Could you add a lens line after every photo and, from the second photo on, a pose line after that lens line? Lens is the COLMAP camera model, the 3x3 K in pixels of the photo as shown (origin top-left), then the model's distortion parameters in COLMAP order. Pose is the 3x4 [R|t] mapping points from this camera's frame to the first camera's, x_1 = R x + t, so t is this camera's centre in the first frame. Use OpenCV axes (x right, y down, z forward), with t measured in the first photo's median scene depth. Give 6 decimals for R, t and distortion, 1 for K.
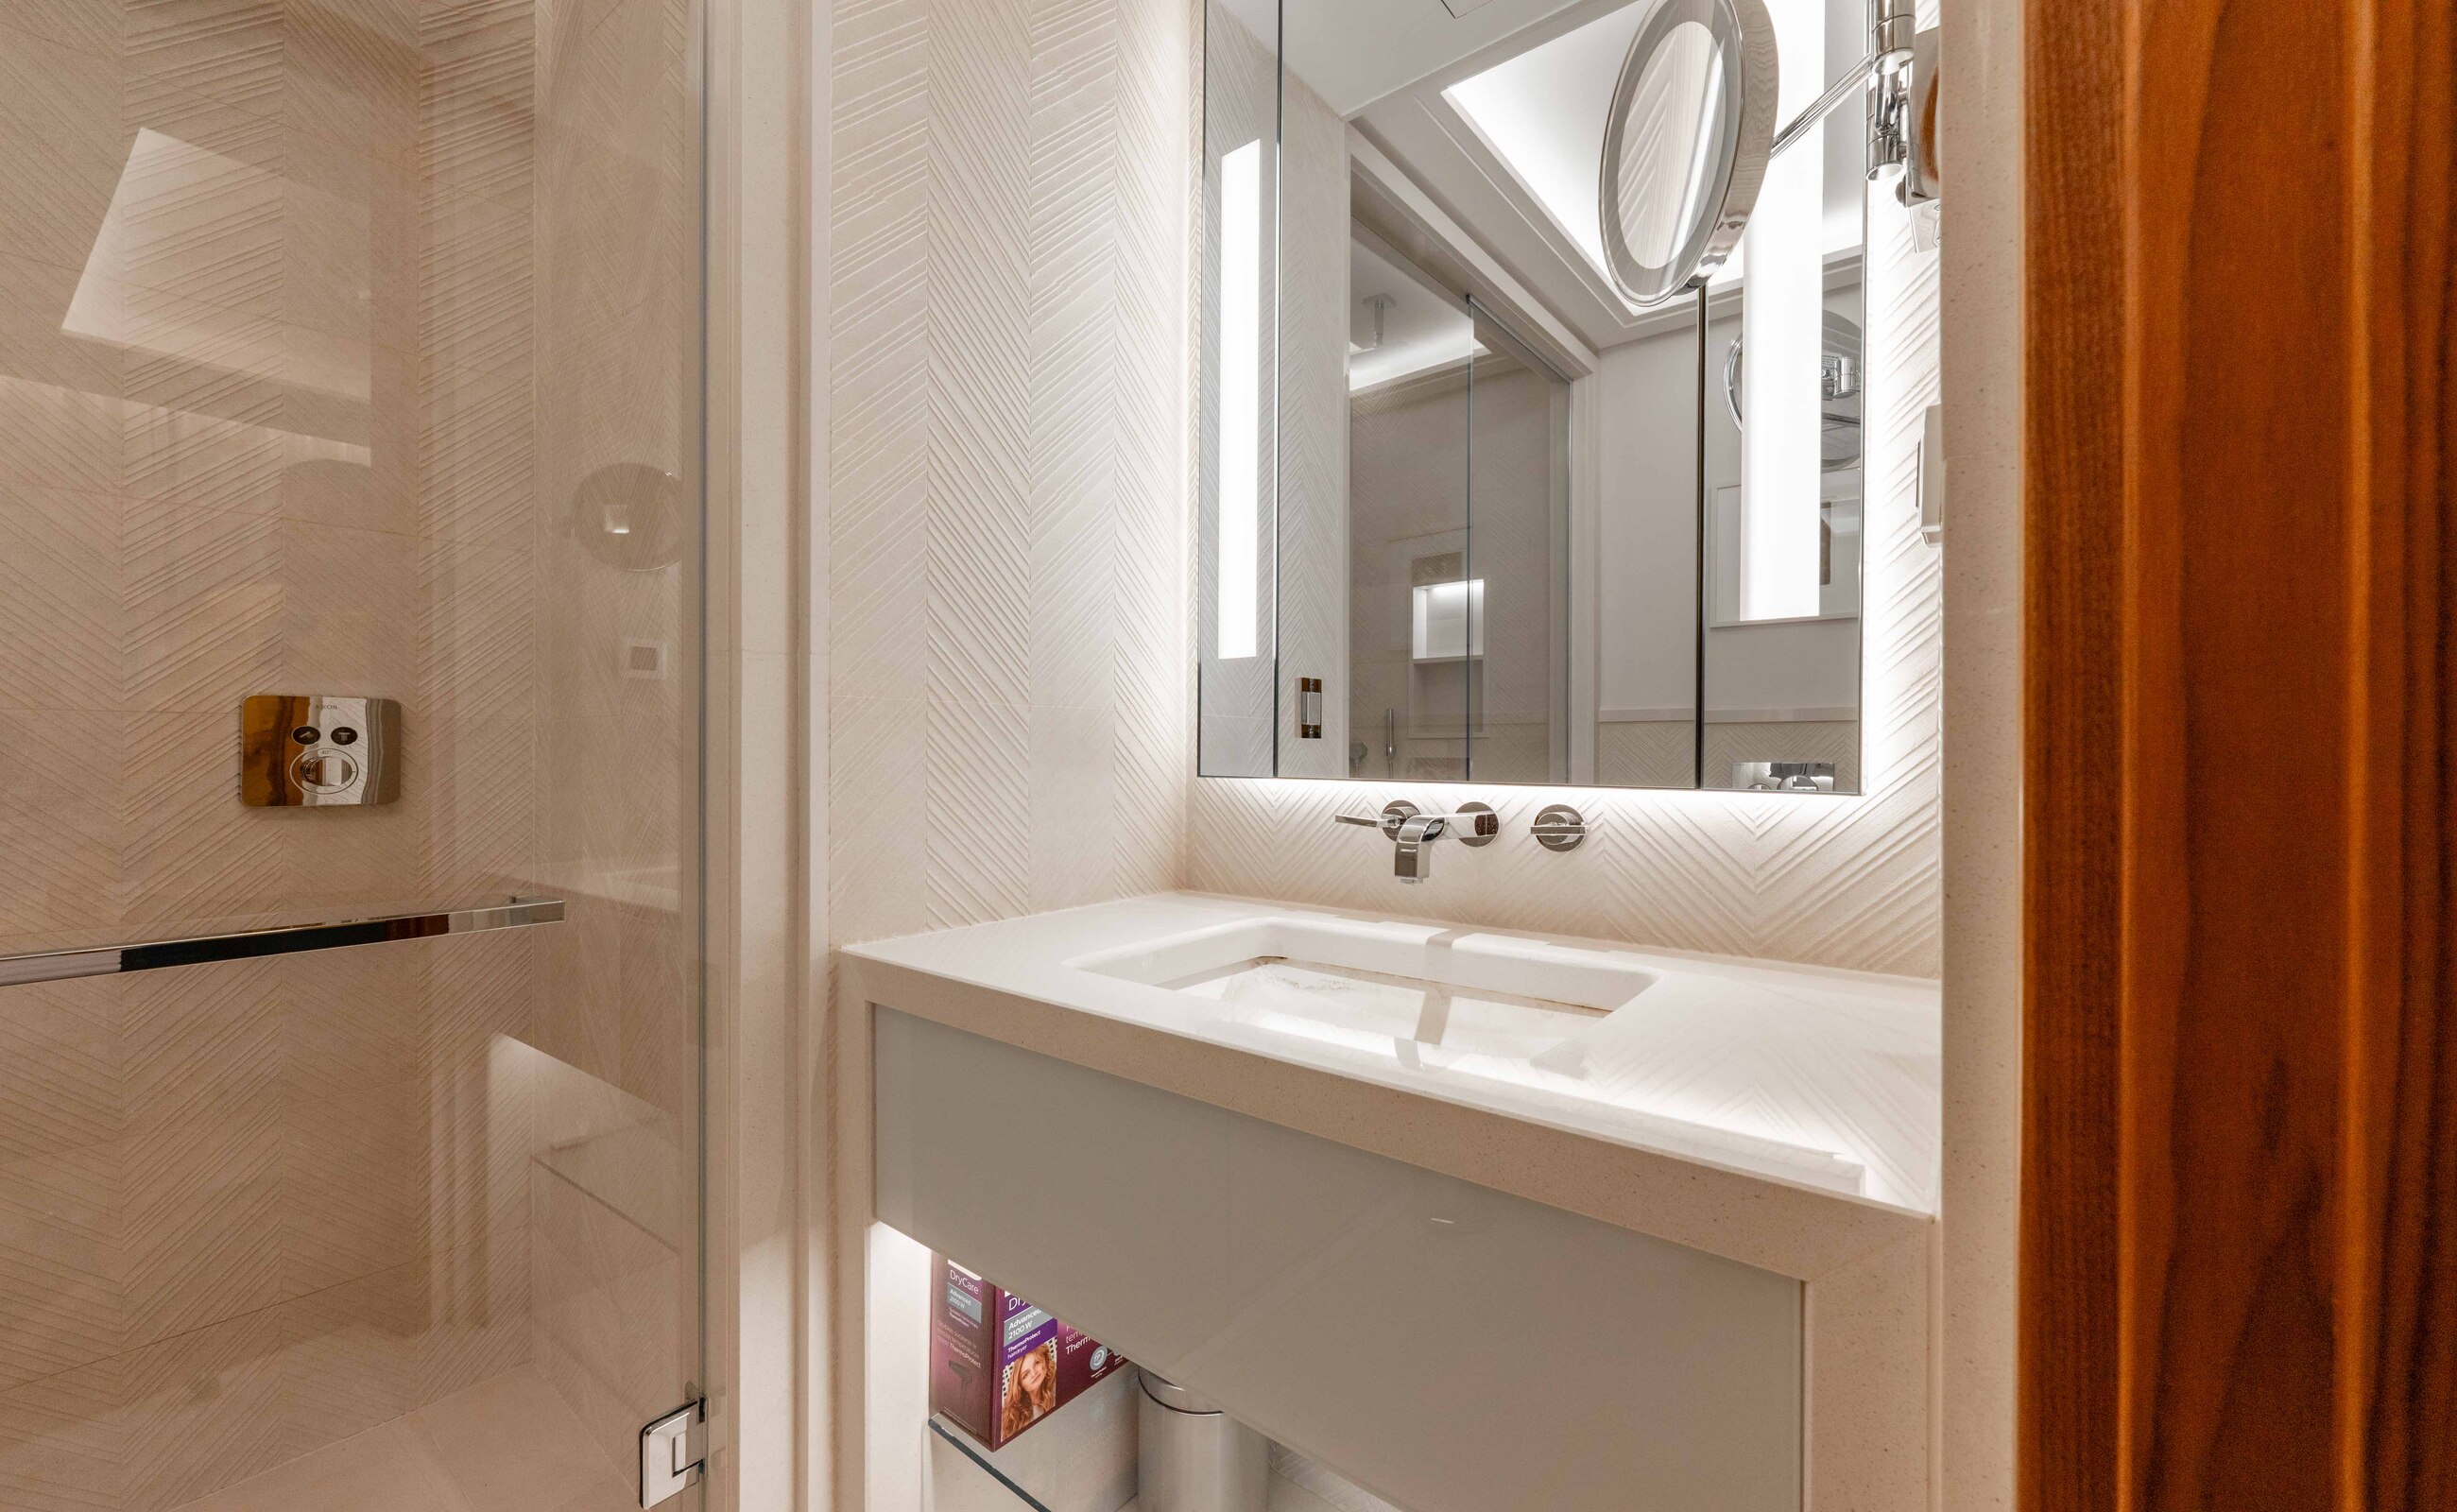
lens RADIAL K [[971.2, 0, 1226.4], [0, 971.2, 749.9], [0, 0, 1]] dist [-0.001623, 0.000231]
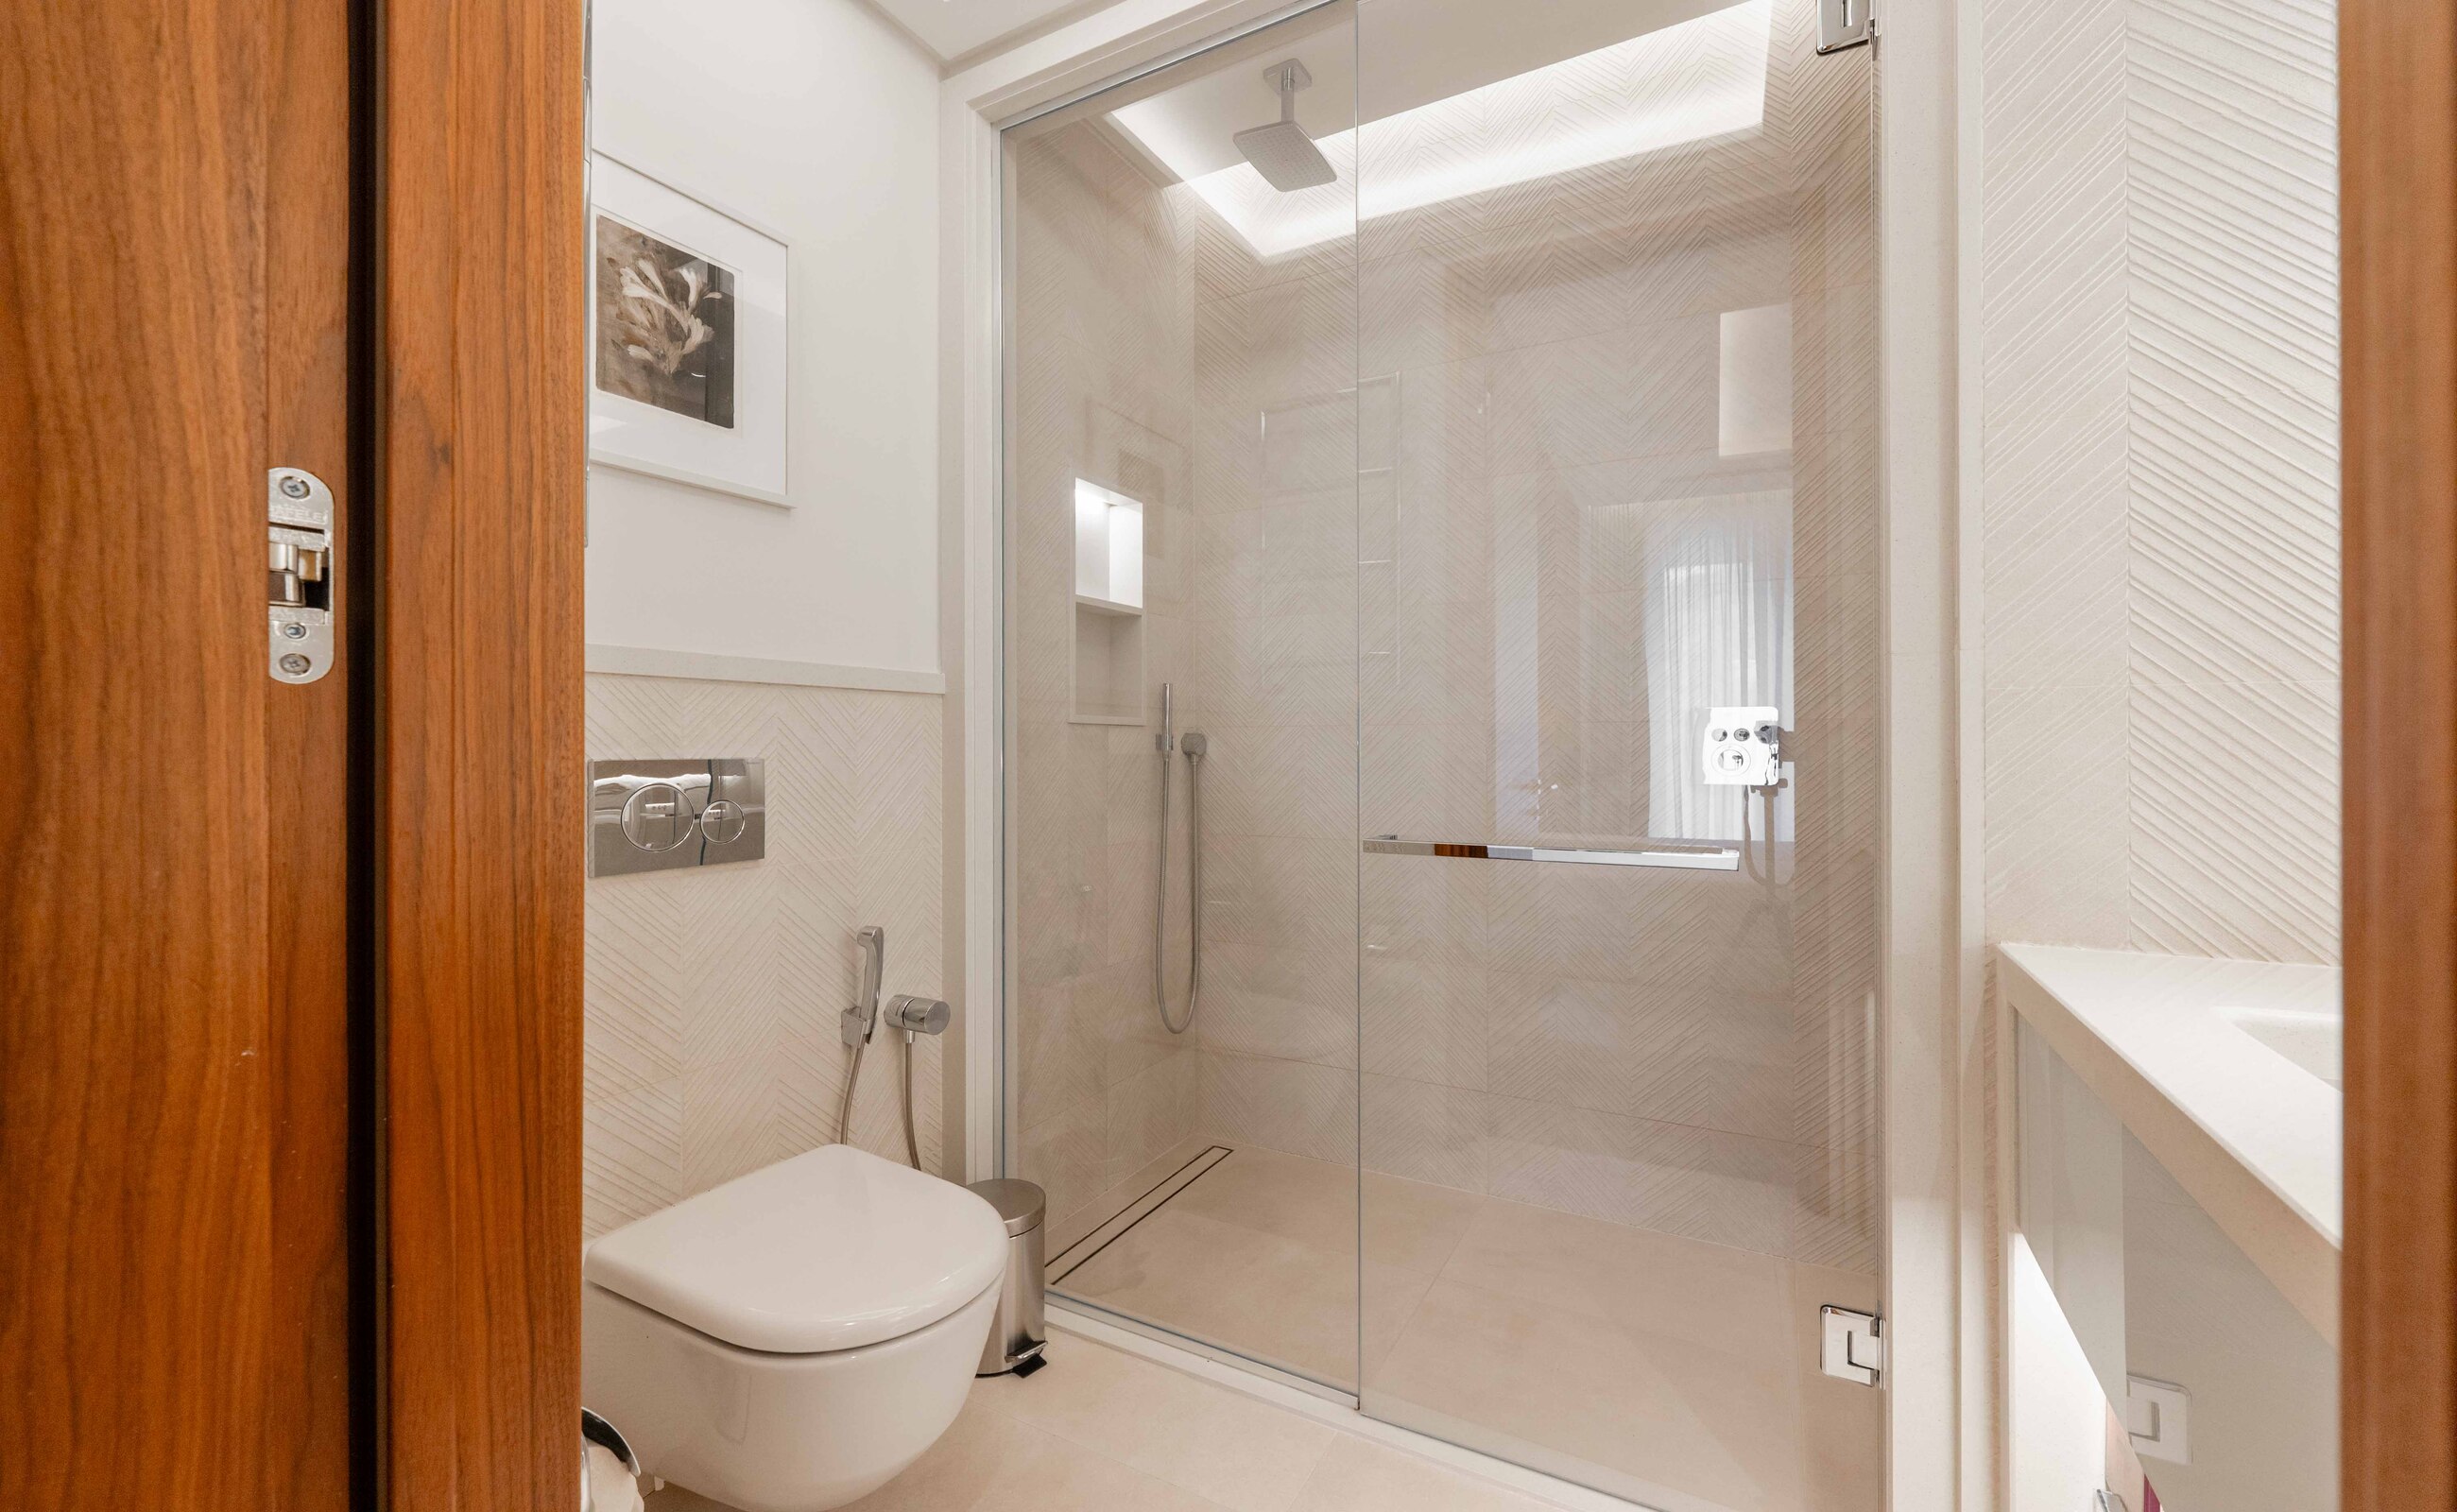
lens RADIAL K [[971.2, 0, 1230.1], [0, 971.2, 747.3], [0, 0, 1]] dist [-0.001623, 0.000231]
pose [[0.182148, -0.002264, -0.983268, 0.400802], [0.003787, 0.999992, -0.001602, 0.002665], [0.983264, -0.003431, 0.182155, 0.045708]]
